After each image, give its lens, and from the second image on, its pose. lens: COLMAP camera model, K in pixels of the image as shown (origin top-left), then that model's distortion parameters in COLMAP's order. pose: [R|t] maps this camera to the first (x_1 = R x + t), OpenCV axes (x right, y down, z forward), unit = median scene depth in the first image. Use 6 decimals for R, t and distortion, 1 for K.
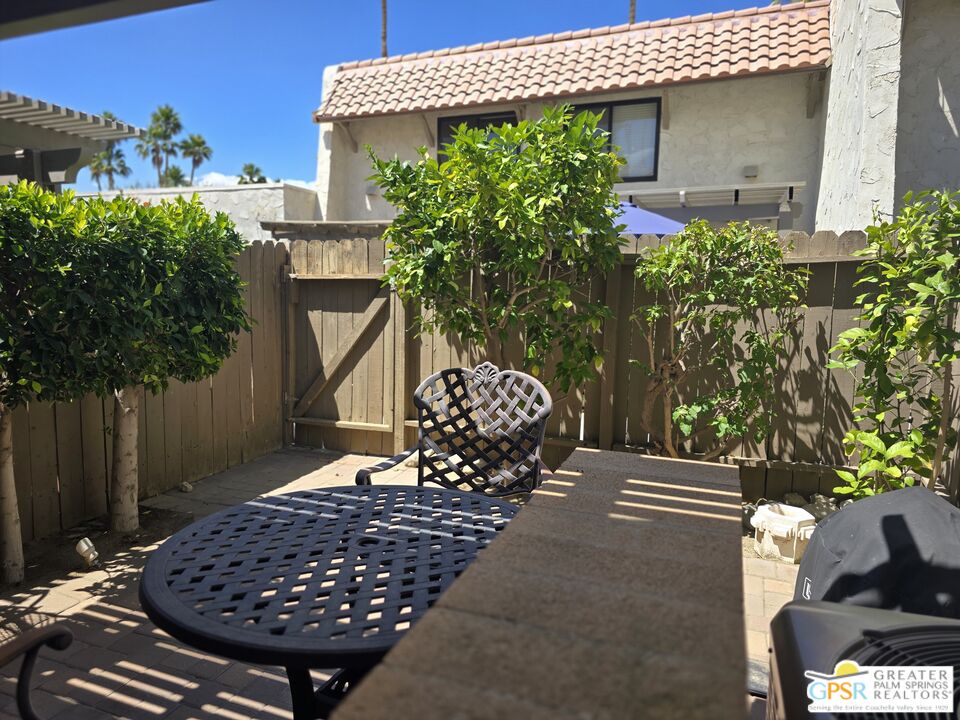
lens RADIAL K [[644.6, 0, 470.9], [0, 644.6, 352.2], [0, 0, 1]] dist [0.069530, -0.057934]
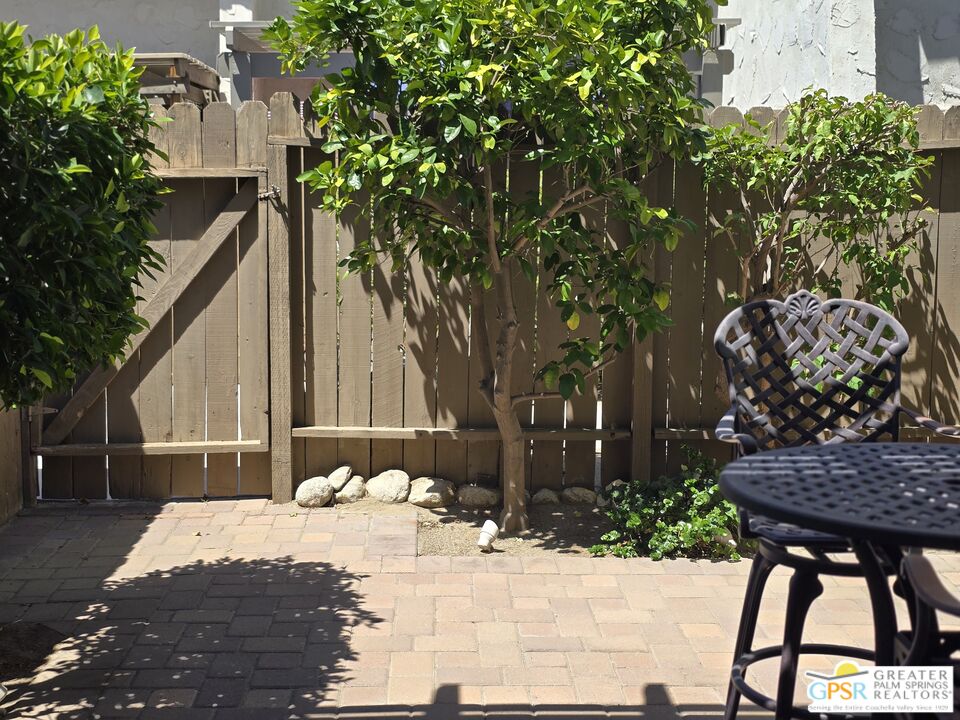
lens RADIAL K [[1275.4, 0, 480.0], [0, 1275.4, 360.0], [0, 0, 1]] dist [0.061172, -0.005858]
pose [[0.914415, -0.067868, 0.399047, -0.492145], [0.053852, 0.997478, 0.046243, 0.004149], [-0.401179, -0.020796, 0.915764, -0.113487]]
